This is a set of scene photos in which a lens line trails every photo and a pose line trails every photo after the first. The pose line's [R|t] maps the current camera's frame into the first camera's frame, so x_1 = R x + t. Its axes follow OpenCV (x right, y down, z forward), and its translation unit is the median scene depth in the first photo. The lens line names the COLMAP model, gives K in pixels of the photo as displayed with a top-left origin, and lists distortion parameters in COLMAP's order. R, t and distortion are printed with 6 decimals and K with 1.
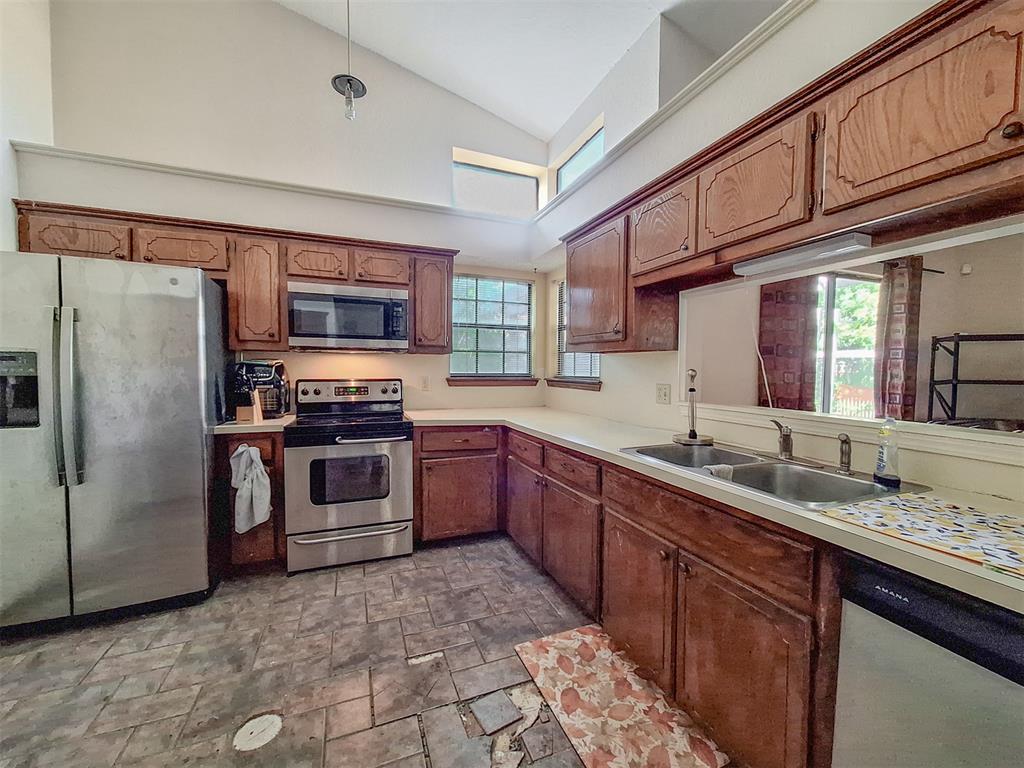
lens RADIAL K [[401.8, 0, 507.9], [0, 401.8, 383.3], [0, 0, 1]] dist [-0.000124, -0.000550]
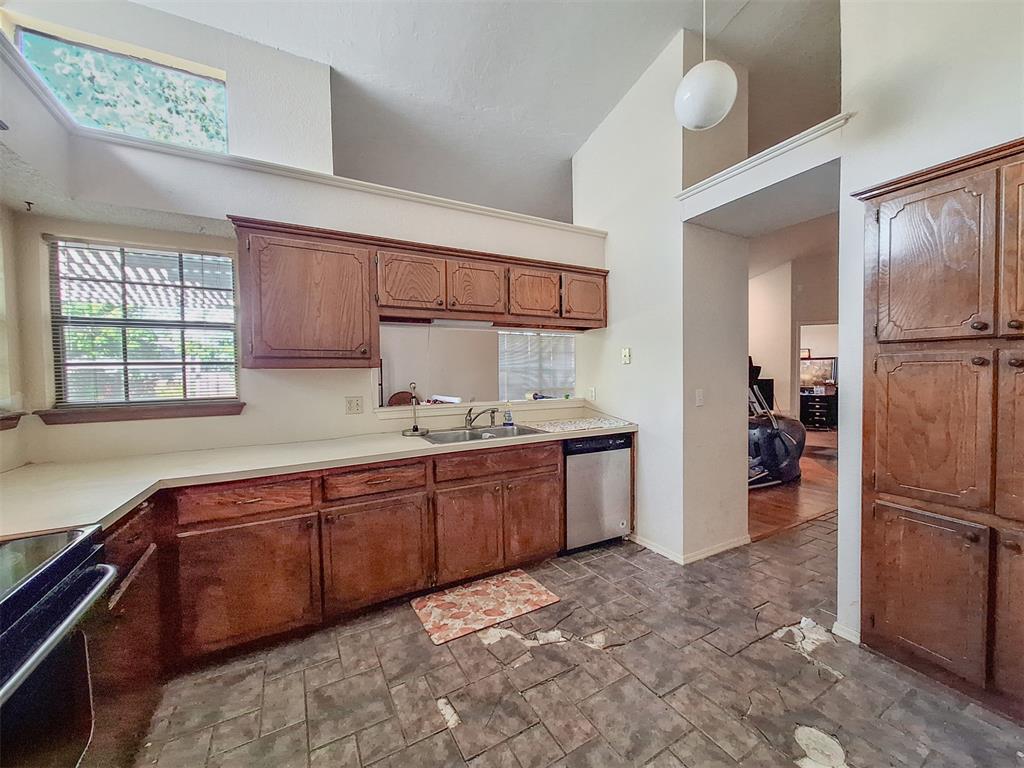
lens RADIAL K [[401.8, 0, 511.4], [0, 401.8, 386.3], [0, 0, 1]] dist [-0.000124, -0.000550]
pose [[-0.136436, -0.035011, 0.990030, -1.044734], [0.054106, 0.997620, 0.042736, -0.068336], [-0.989170, 0.059397, -0.134217, 0.901429]]
